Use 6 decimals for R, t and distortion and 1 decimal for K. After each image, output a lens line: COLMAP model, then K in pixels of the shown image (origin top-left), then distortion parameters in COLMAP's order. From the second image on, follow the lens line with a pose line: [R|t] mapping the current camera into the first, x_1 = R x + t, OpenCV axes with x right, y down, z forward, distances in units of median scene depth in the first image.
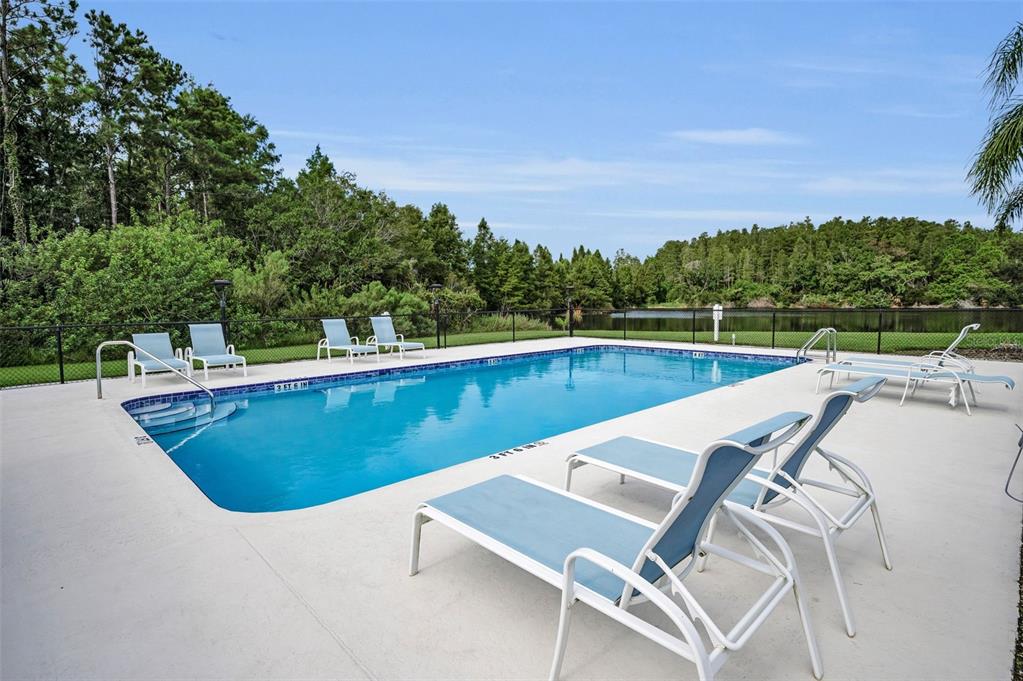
lens RADIAL K [[449.3, 0, 508.8], [0, 449.3, 340.4], [0, 0, 1]] dist [-0.004188, -0.000213]
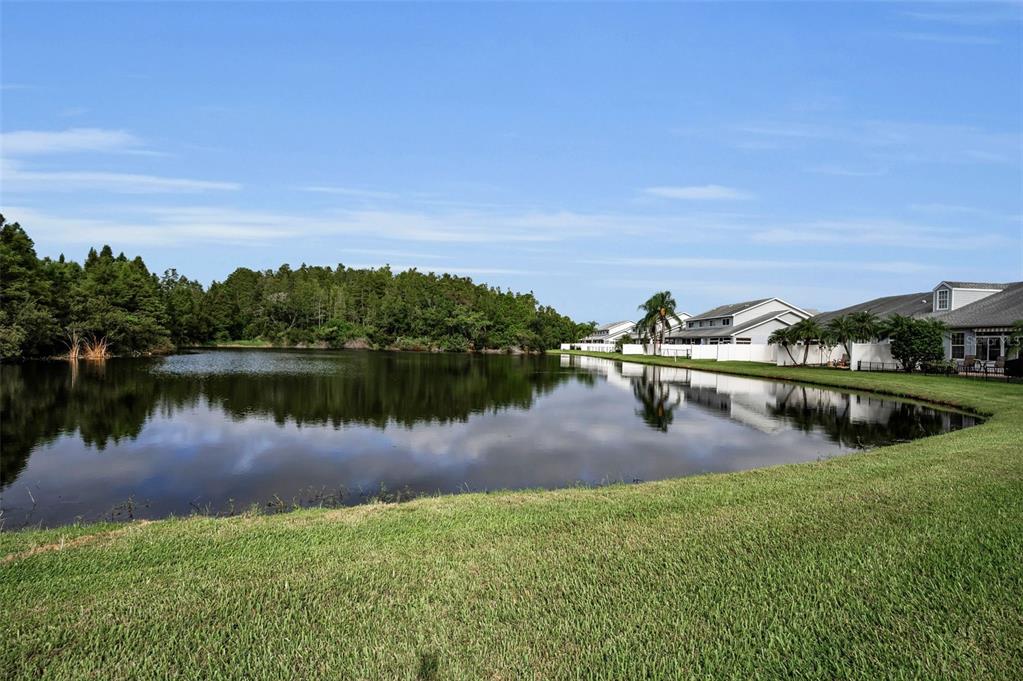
lens RADIAL K [[449.3, 0, 511.6], [0, 449.3, 342.0], [0, 0, 1]] dist [-0.004188, -0.000213]
pose [[0.619568, 0.030527, 0.784349, 0.024136], [0.035379, 0.997142, -0.066755, -0.013445], [-0.784145, 0.069109, 0.616717, 0.171428]]
